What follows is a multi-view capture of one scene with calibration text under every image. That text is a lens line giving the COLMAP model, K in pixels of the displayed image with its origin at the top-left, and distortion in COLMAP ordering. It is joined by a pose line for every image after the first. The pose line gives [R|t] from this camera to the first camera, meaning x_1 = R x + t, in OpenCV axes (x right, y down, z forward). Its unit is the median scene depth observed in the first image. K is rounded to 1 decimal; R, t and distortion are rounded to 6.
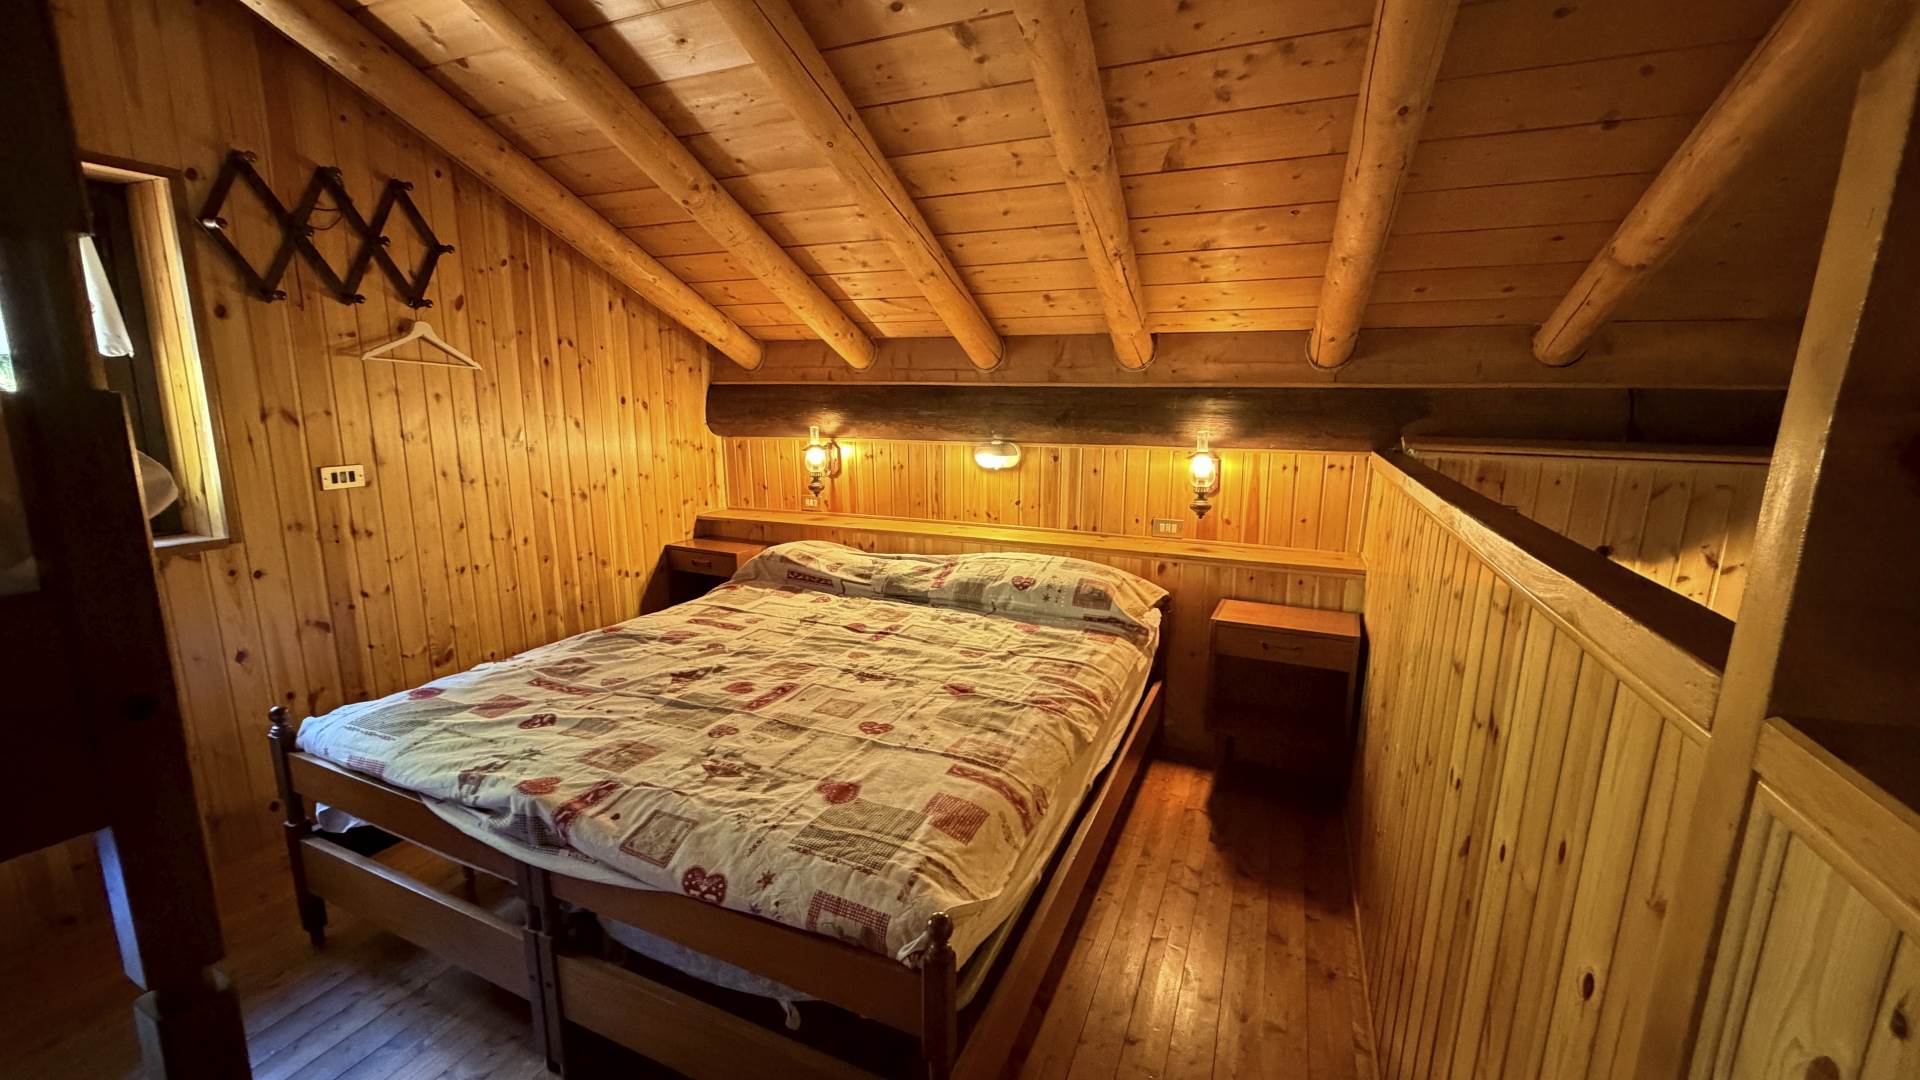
lens RADIAL K [[764.1, 0, 956.1], [0, 764.1, 542.0], [0, 0, 1]] dist [0.001137, -0.000072]
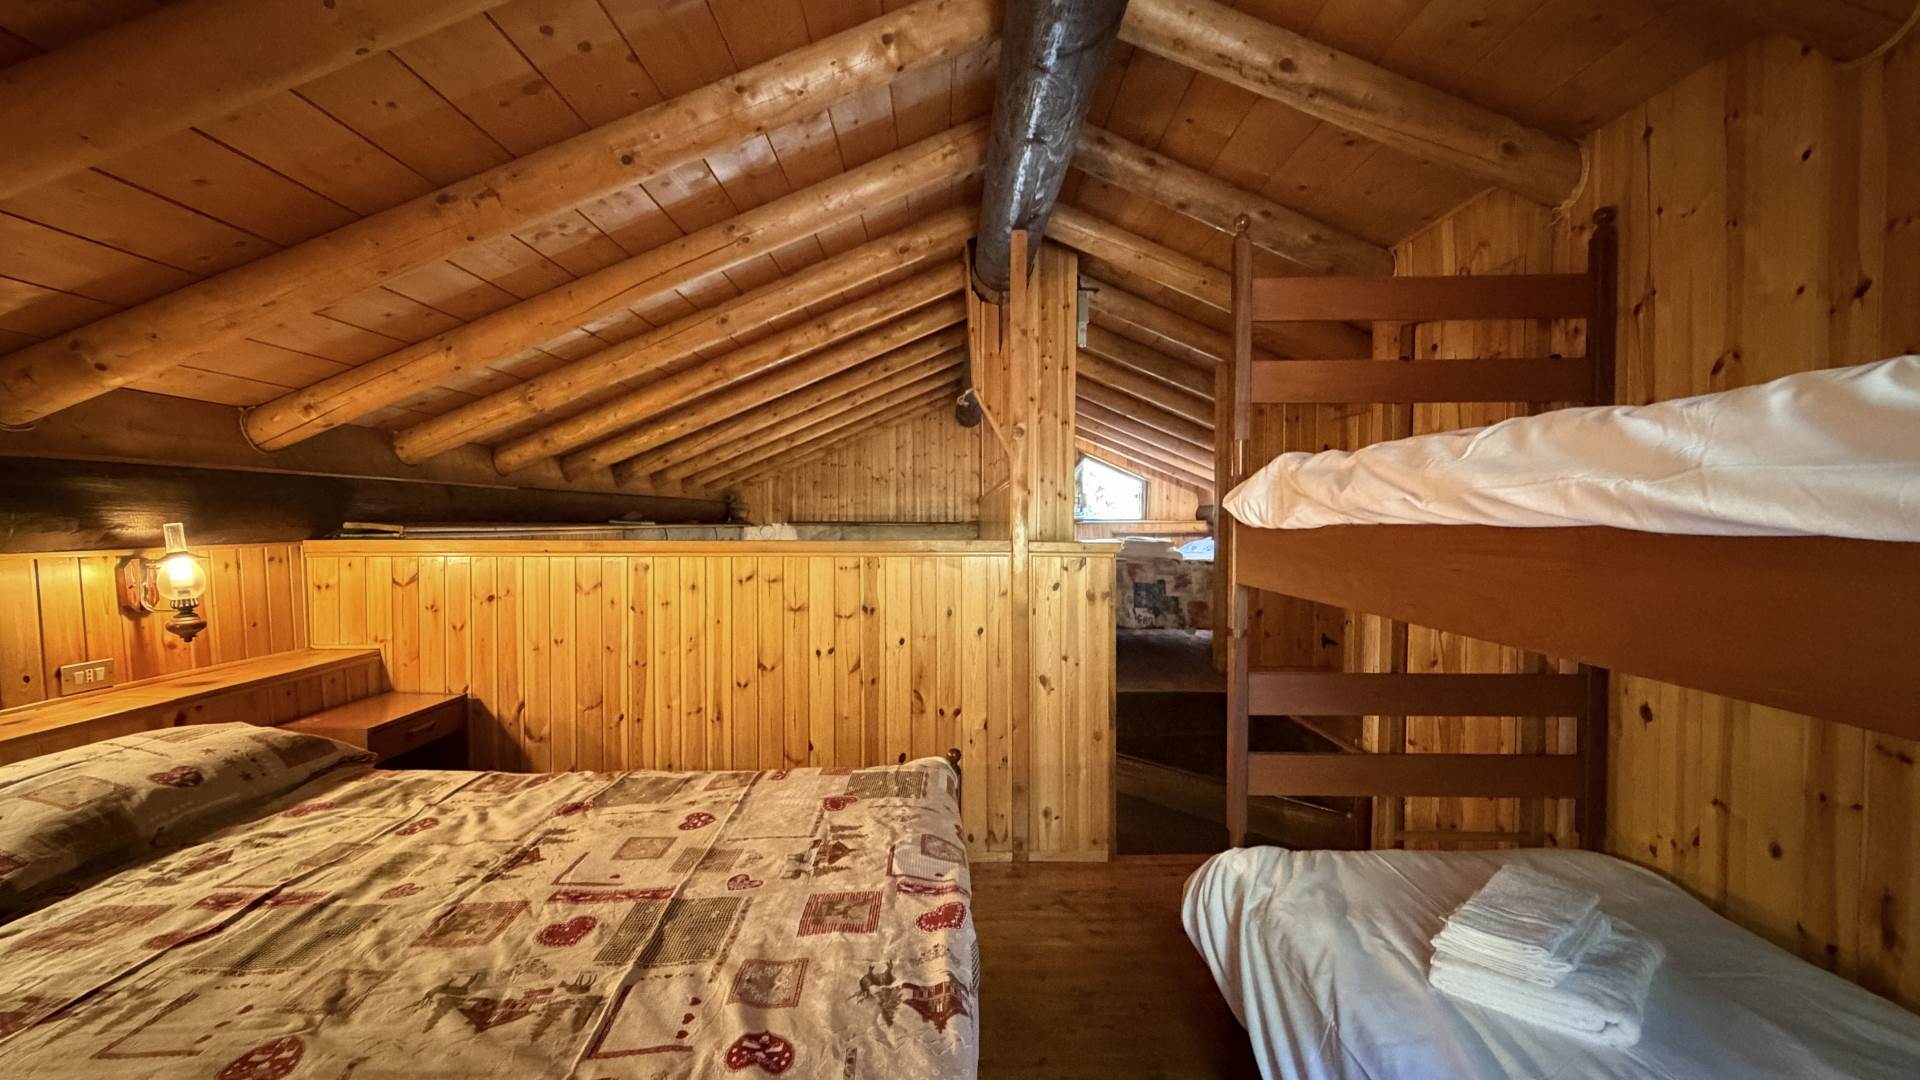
lens RADIAL K [[764.1, 0, 953.8], [0, 764.1, 538.2], [0, 0, 1]] dist [0.001137, -0.000072]
pose [[-0.422136, -0.033283, 0.905921, -0.822264], [0.165140, 0.979781, 0.112948, -0.113744], [-0.891364, 0.197284, -0.408105, 0.794495]]
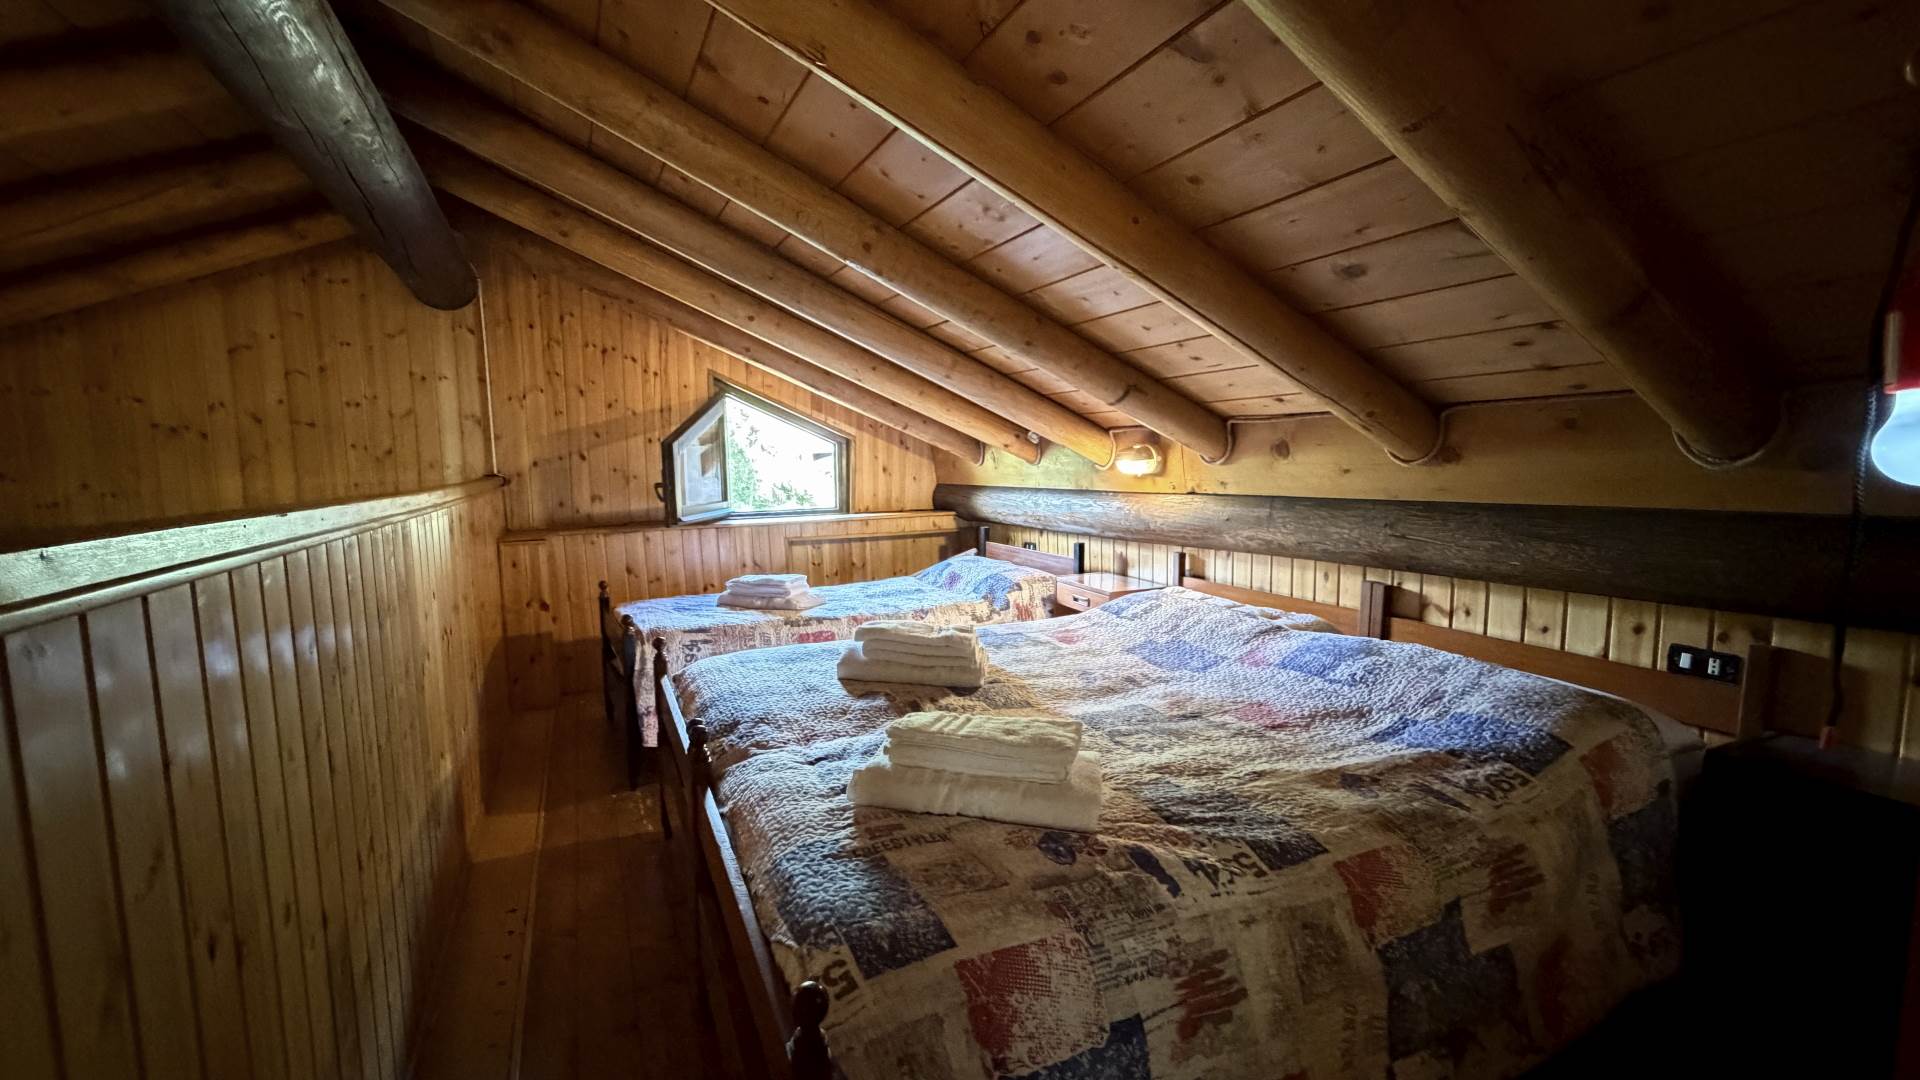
lens RADIAL K [[764.1, 0, 951.3], [0, 764.1, 545.8], [0, 0, 1]] dist [0.001137, -0.000072]
pose [[-0.767499, -0.077226, 0.636381, 0.657229], [0.118639, 0.958457, 0.259393, -0.029939], [-0.629976, 0.274583, -0.726453, -0.254555]]
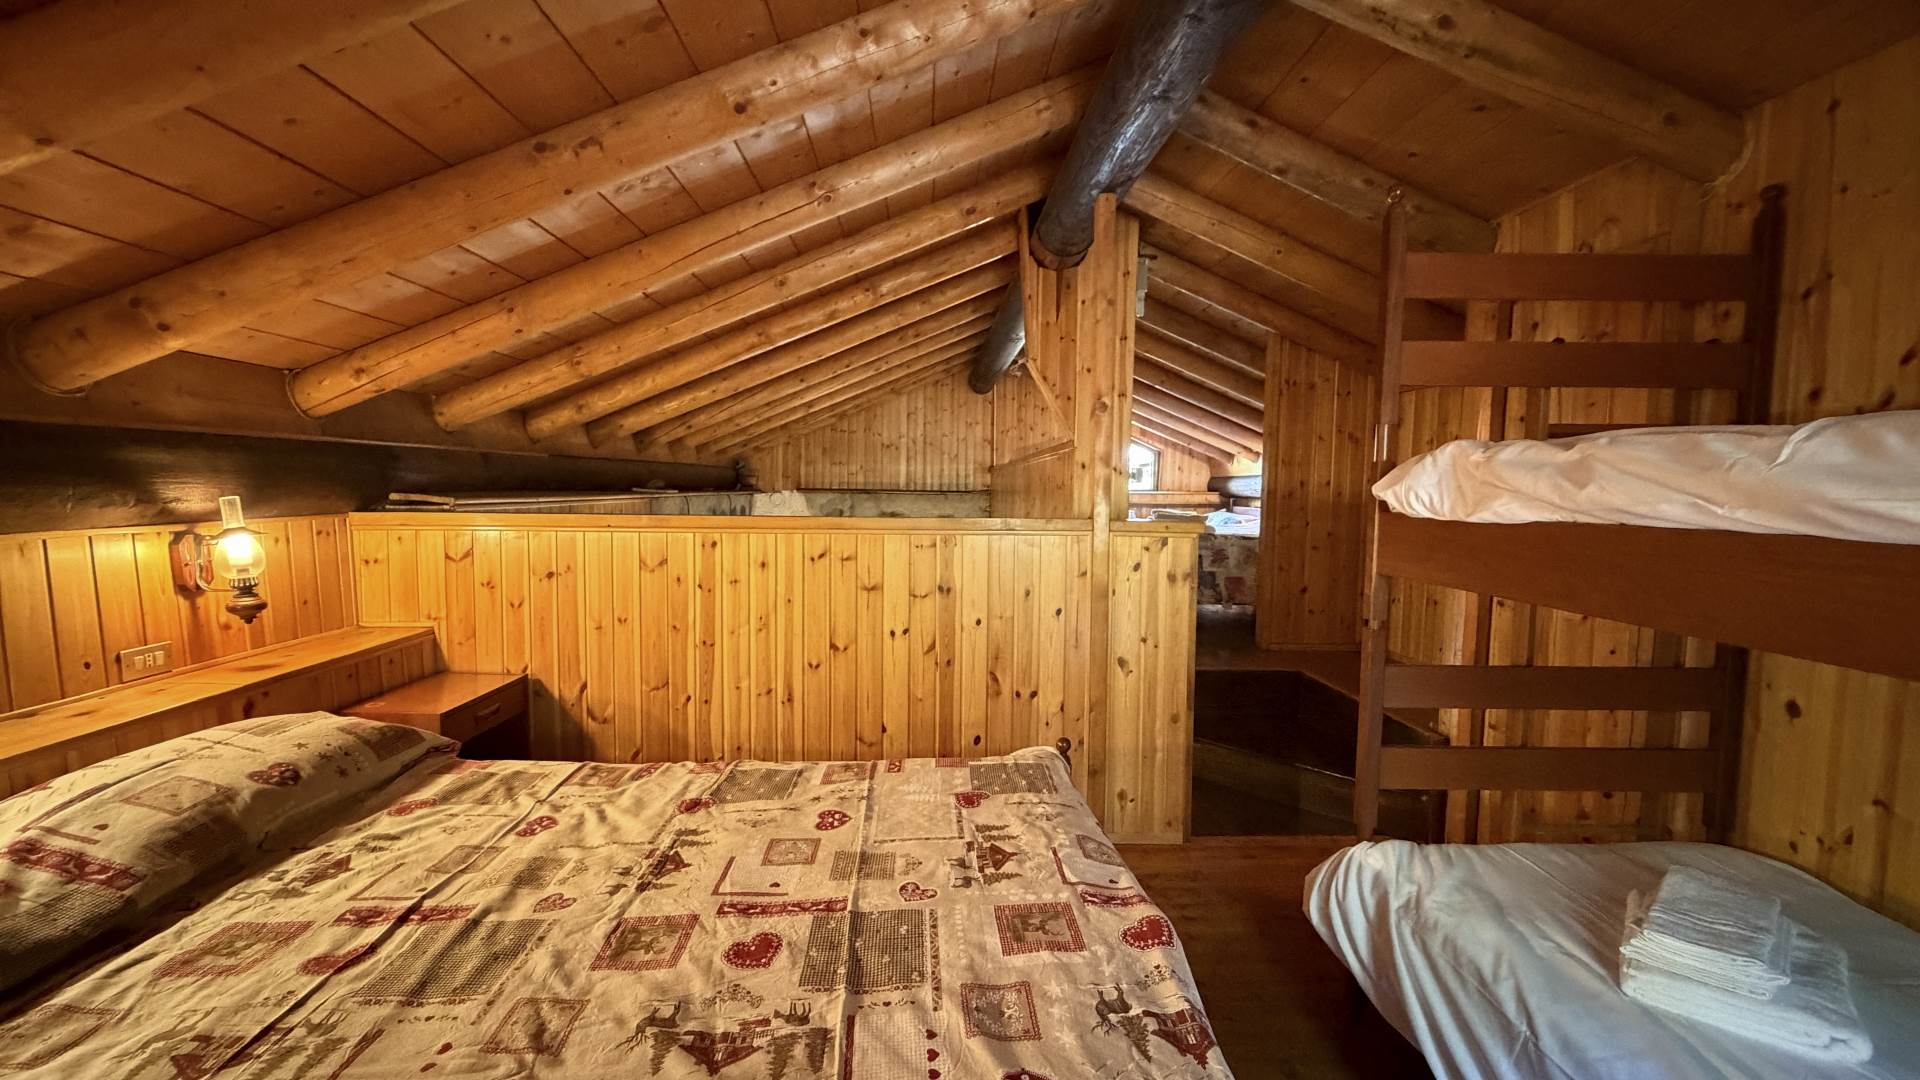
lens RADIAL K [[764.1, 0, 954.0], [0, 764.1, 537.2], [0, 0, 1]] dist [0.001137, -0.000072]
pose [[-0.446651, -0.077755, 0.891323, -0.718986], [0.151747, 0.975200, 0.161114, -0.152901], [-0.881746, 0.207218, -0.423775, 0.909792]]
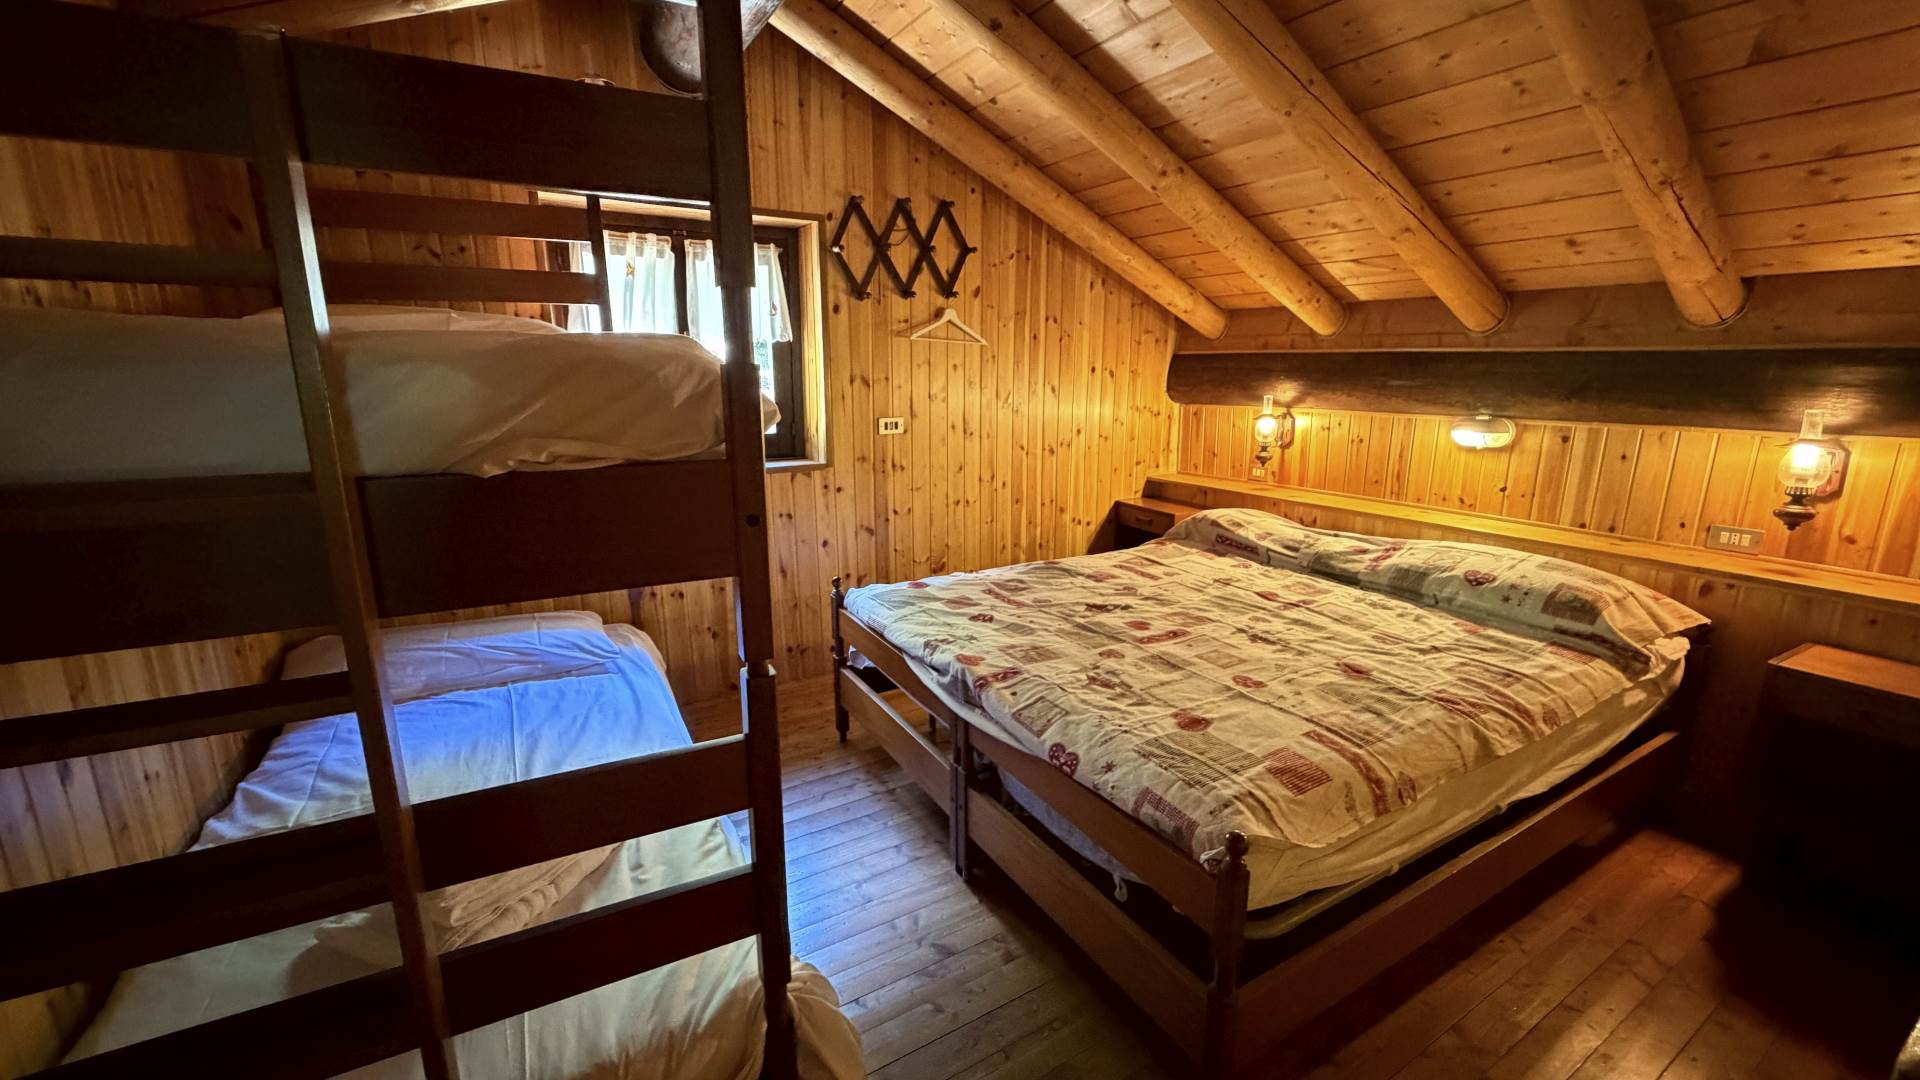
lens RADIAL K [[764.1, 0, 956.6], [0, 764.1, 541.2], [0, 0, 1]] dist [0.001137, -0.000072]
pose [[0.816147, 0.124731, -0.564221, 0.104166], [-0.103739, 0.992189, 0.069282, 0.015019], [0.568456, 0.001987, 0.822712, -0.071417]]
